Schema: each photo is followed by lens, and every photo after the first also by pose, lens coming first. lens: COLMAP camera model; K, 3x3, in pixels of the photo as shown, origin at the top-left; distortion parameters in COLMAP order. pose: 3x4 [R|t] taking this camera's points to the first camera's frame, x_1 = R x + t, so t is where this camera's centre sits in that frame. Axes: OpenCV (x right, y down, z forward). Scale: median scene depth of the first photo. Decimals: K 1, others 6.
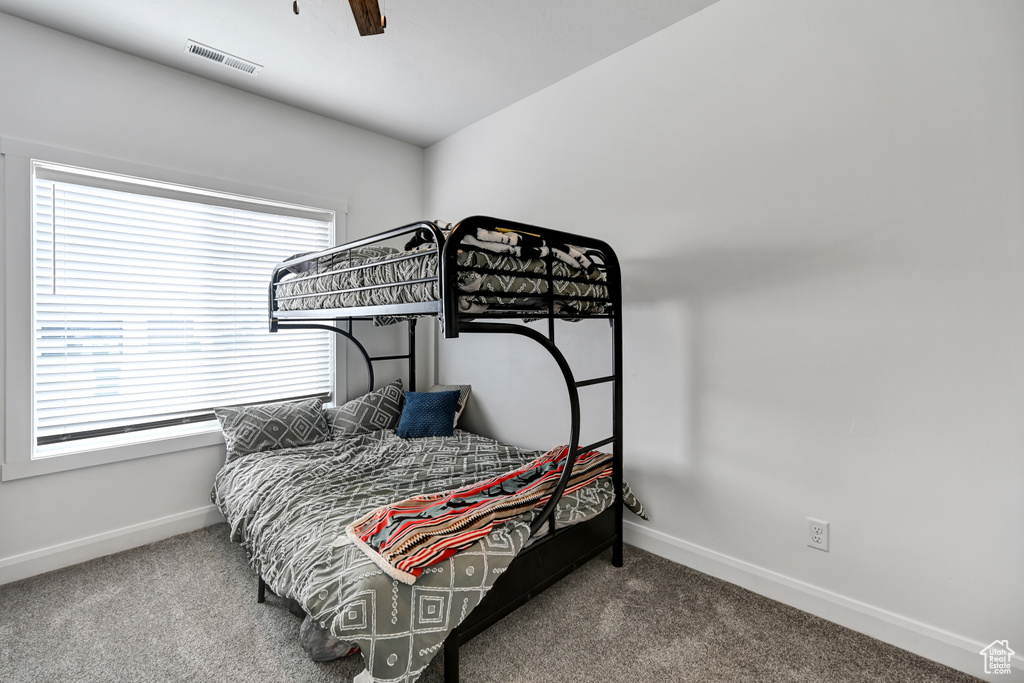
lens RADIAL K [[440.6, 0, 514.5], [0, 440.6, 329.3], [0, 0, 1]] dist [0.001323, 0.000122]
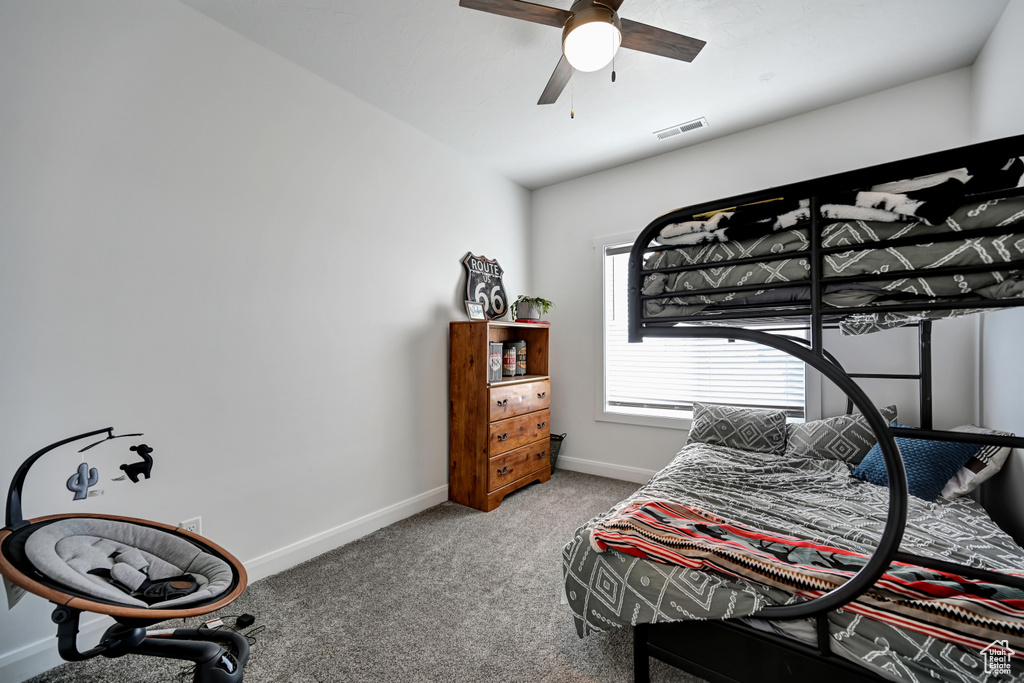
lens RADIAL K [[411.5, 0, 512.0], [0, 411.5, 341.5], [0, 0, 1]] dist [0.001010, 0.000165]
pose [[0.127468, -0.003186, -0.991838, 0.604193], [-0.005042, 0.999980, -0.003860, 0.017376], [0.991830, 0.005493, 0.127449, 0.462299]]
